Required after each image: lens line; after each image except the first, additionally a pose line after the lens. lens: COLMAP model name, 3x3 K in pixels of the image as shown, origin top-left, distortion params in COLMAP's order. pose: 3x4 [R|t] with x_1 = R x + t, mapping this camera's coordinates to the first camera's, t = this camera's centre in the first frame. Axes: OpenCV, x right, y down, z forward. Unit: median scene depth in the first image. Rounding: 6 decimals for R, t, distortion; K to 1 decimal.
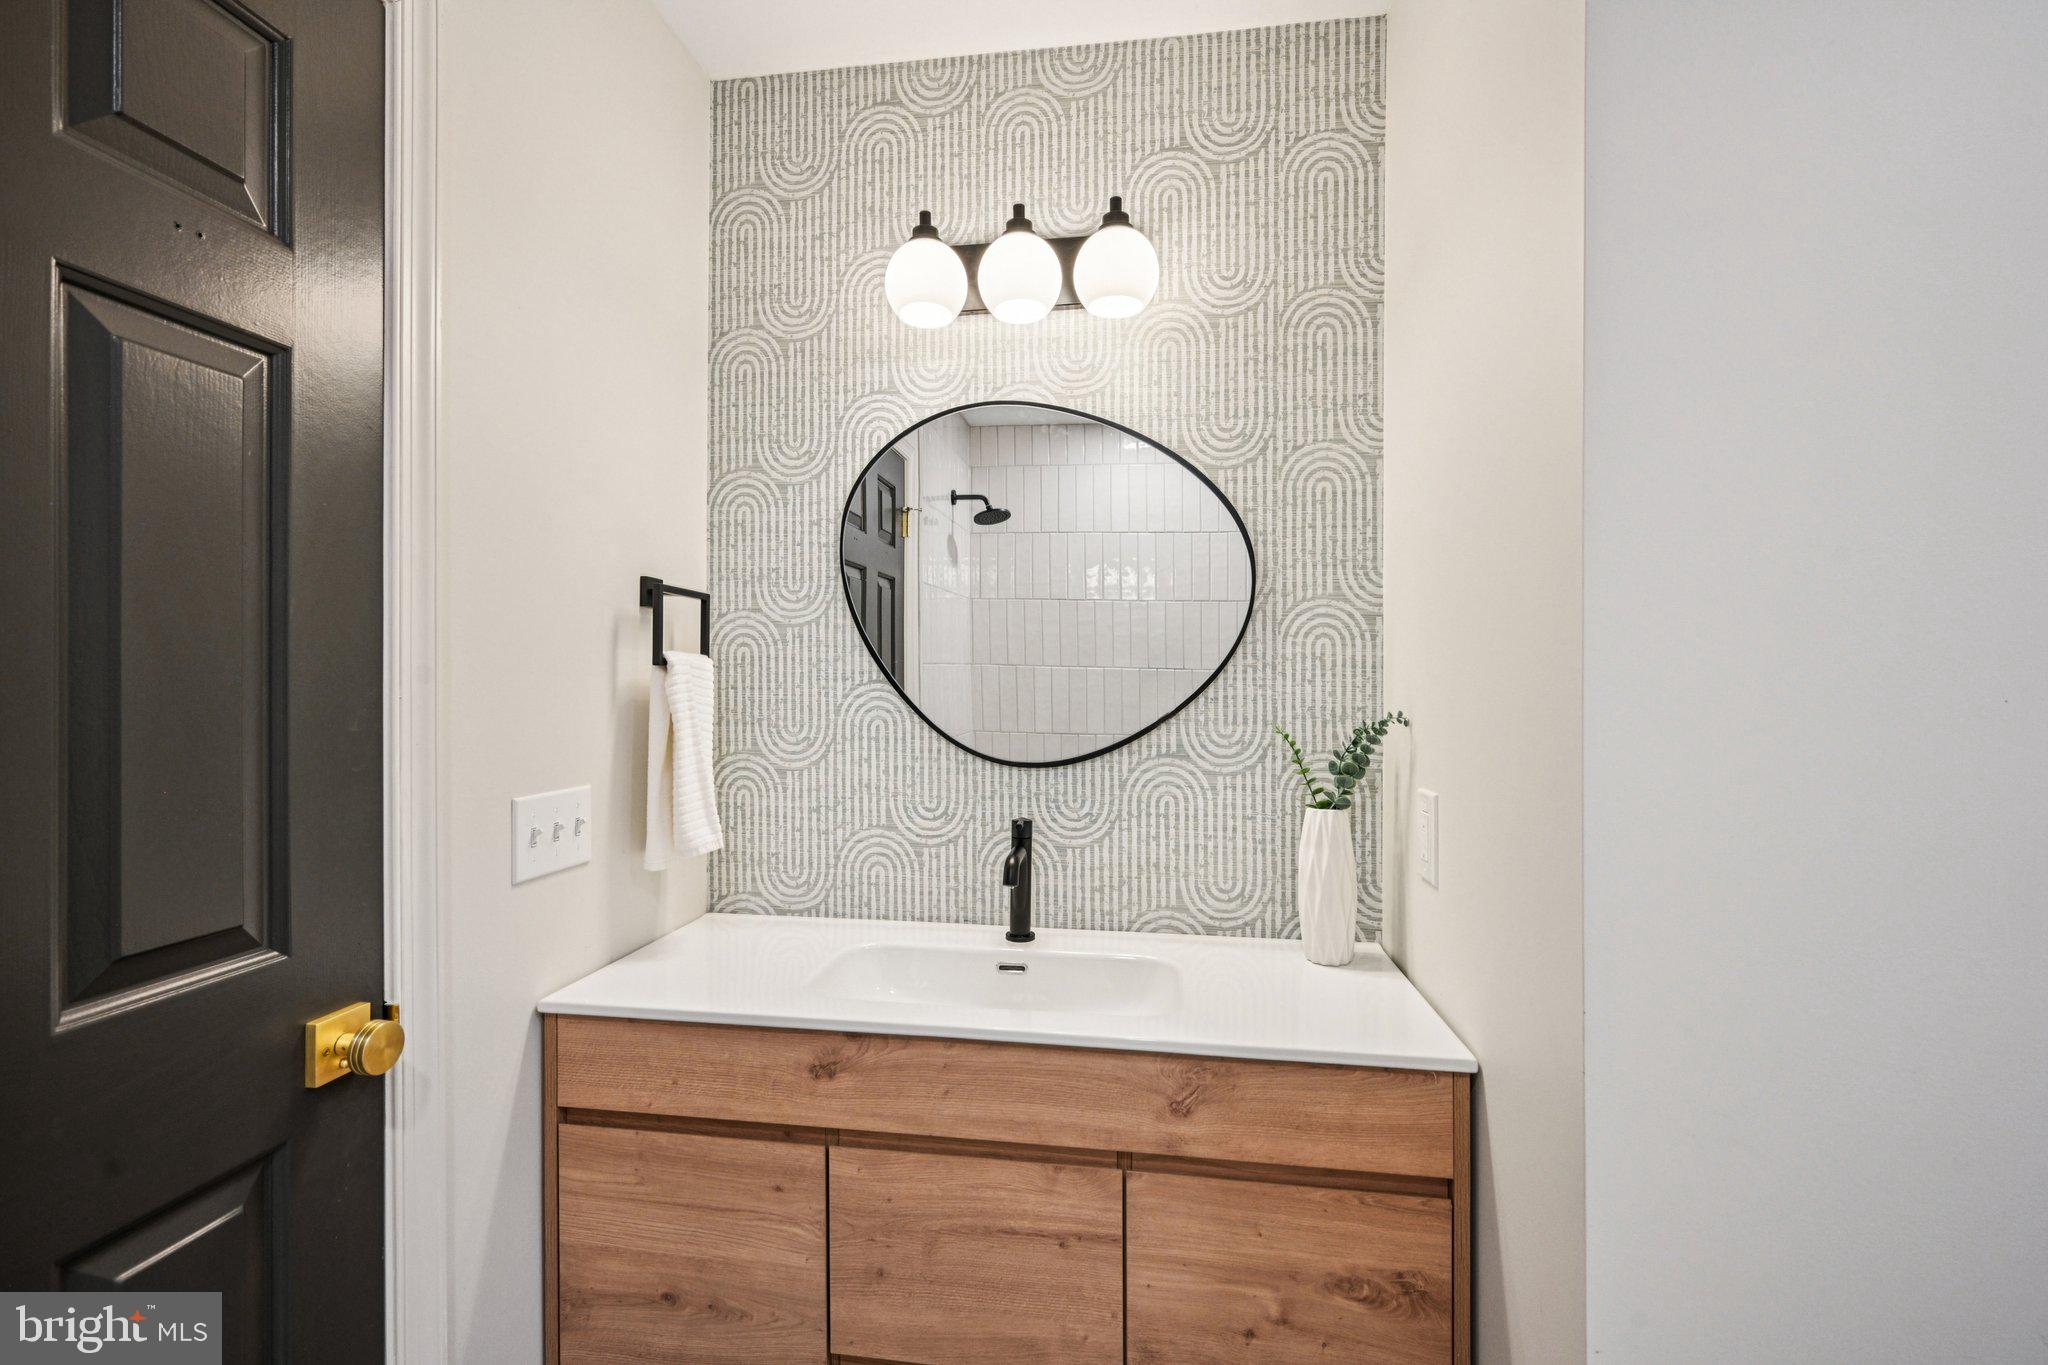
lens RADIAL K [[915.5, 0, 1020.3], [0, 915.5, 683.9], [0, 0, 1]] dist [0.003506, 0.000759]
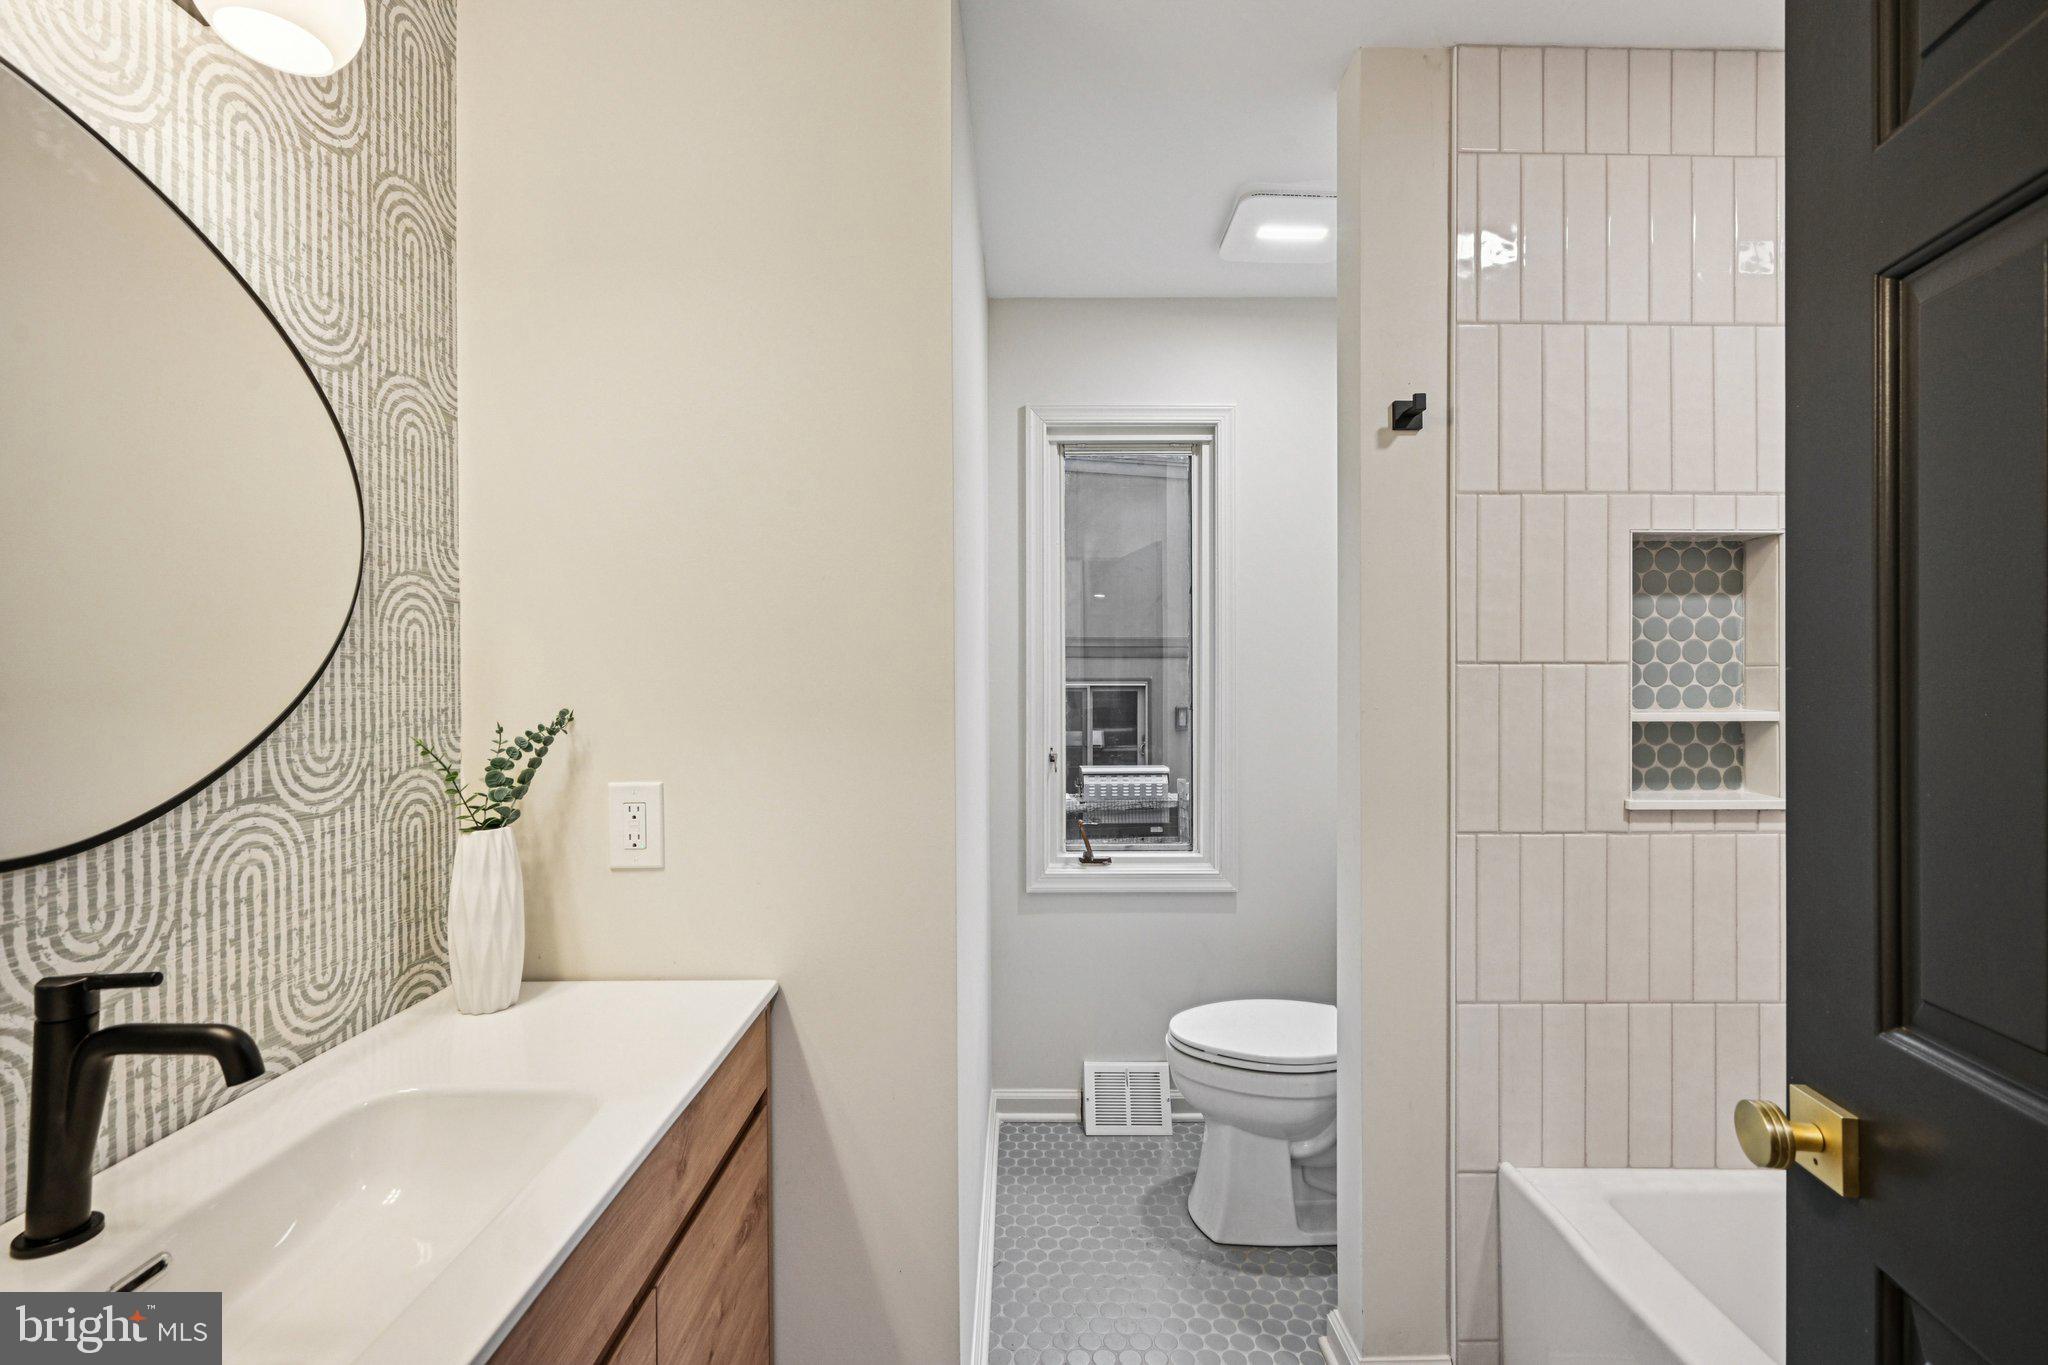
lens RADIAL K [[915.5, 0, 1024.6], [0, 915.5, 680.3], [0, 0, 1]] dist [0.003506, 0.000759]
pose [[-0.169170, -0.005238, 0.985573, -0.536764], [0.001314, 0.999984, 0.005541, -0.004767], [-0.985586, 0.002232, -0.169160, 0.599854]]
